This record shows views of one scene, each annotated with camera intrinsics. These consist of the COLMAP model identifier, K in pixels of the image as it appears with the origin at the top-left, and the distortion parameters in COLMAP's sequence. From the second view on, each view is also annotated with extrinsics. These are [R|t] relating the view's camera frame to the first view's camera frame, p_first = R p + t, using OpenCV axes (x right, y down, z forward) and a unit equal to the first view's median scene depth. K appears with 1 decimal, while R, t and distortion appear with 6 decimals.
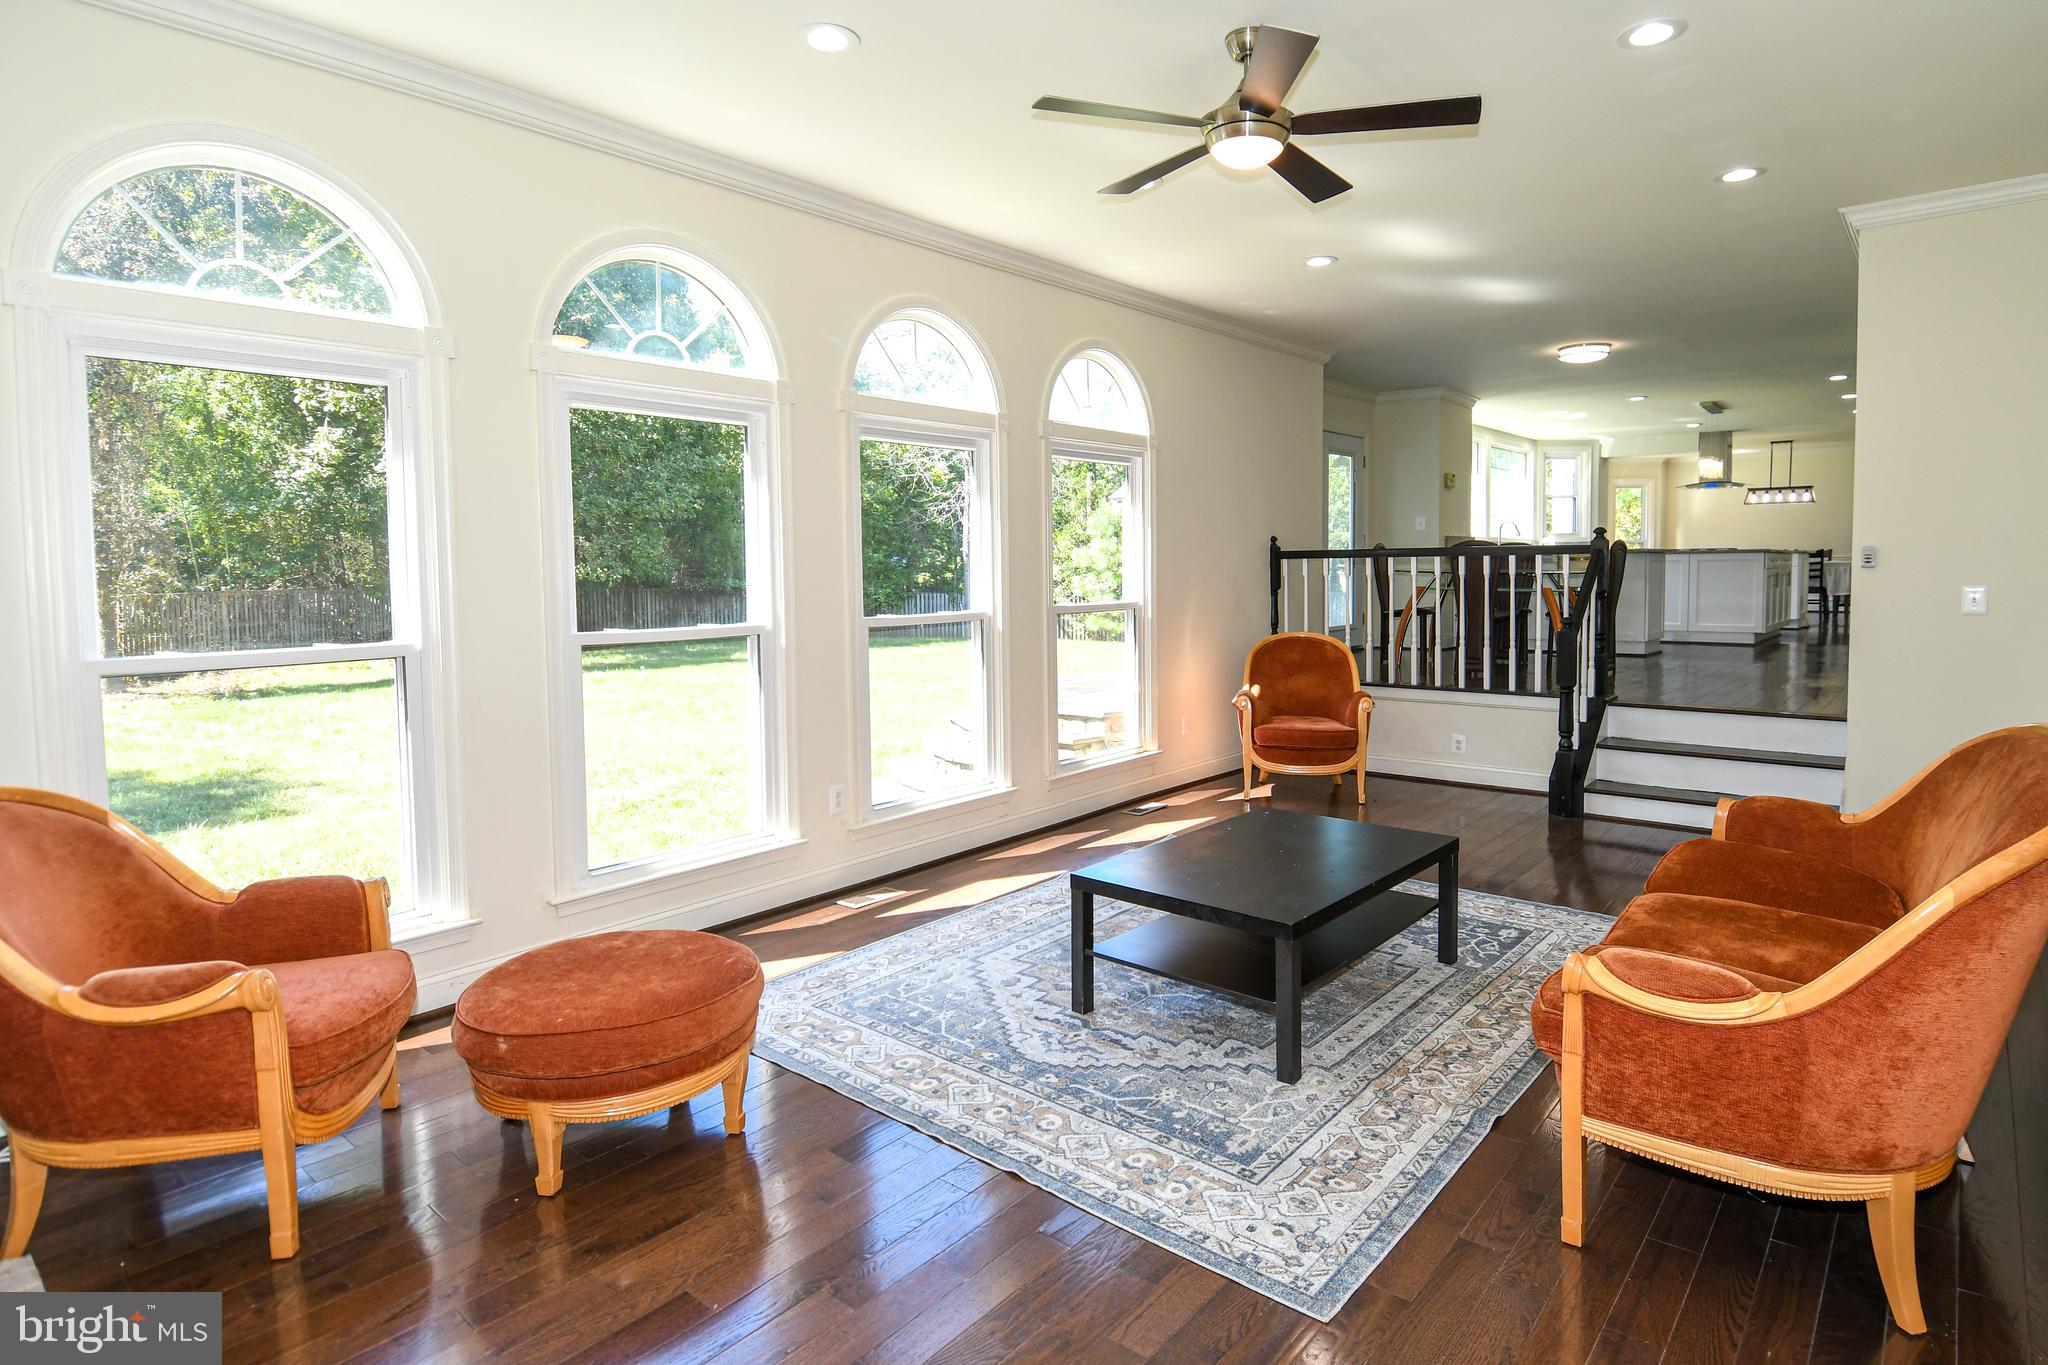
lens RADIAL K [[1112.1, 0, 1044.3], [0, 1112.1, 632.9], [0, 0, 1]] dist [0.002000, -0.000067]
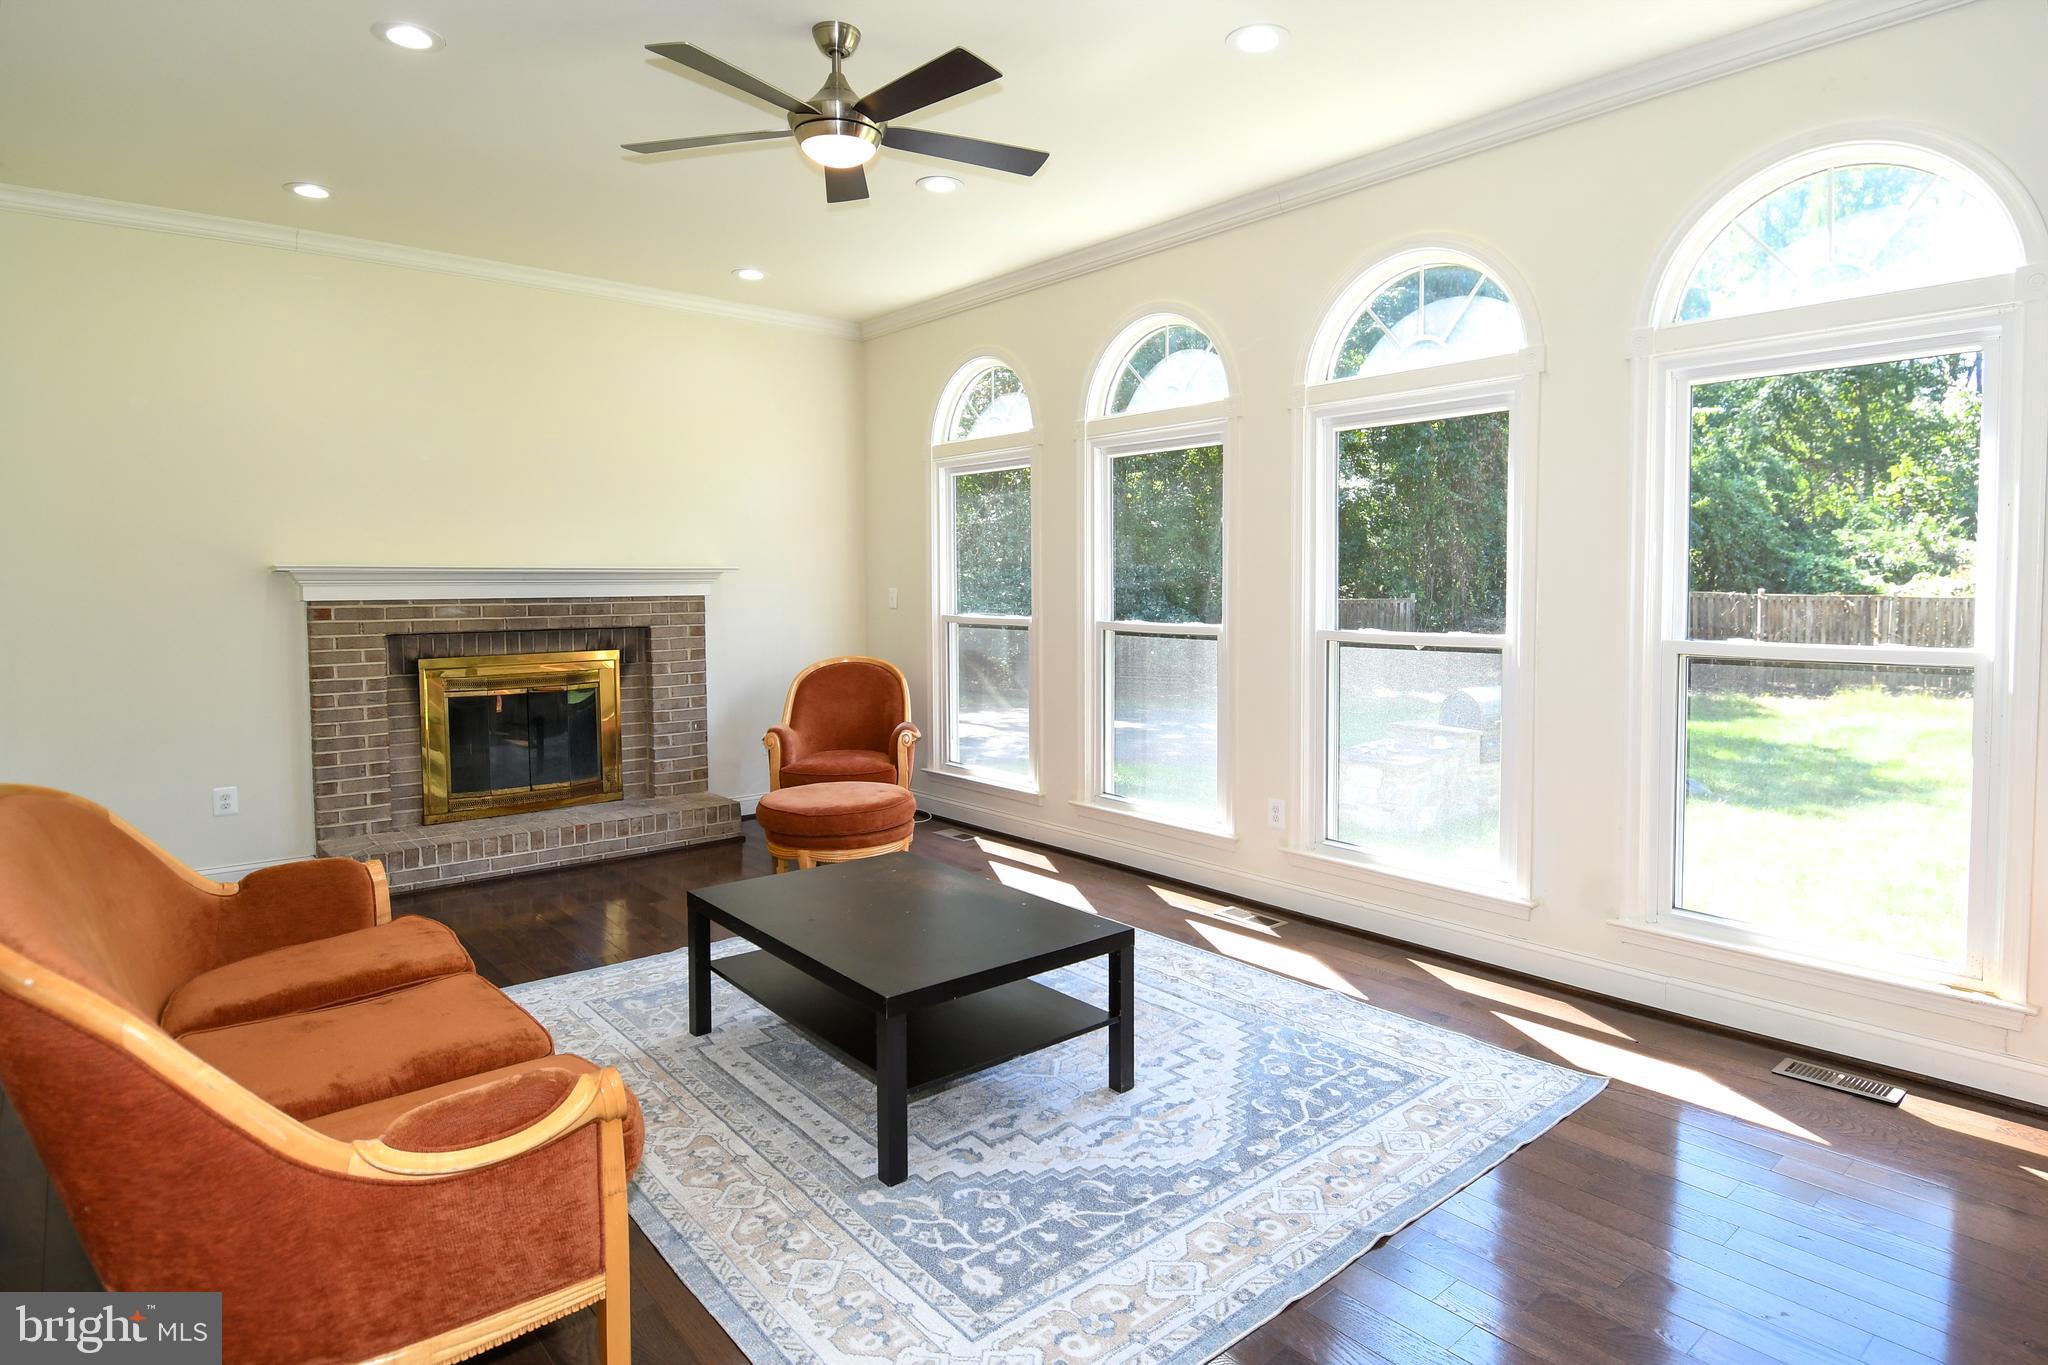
lens RADIAL K [[1112.1, 0, 1044.3], [0, 1112.1, 632.9], [0, 0, 1]] dist [0.002000, -0.000067]
pose [[-0.173388, 0.056614, -0.983225, 0.904686], [-0.045010, 0.996848, 0.065335, -0.070516], [0.983825, 0.055583, -0.170293, 1.092576]]
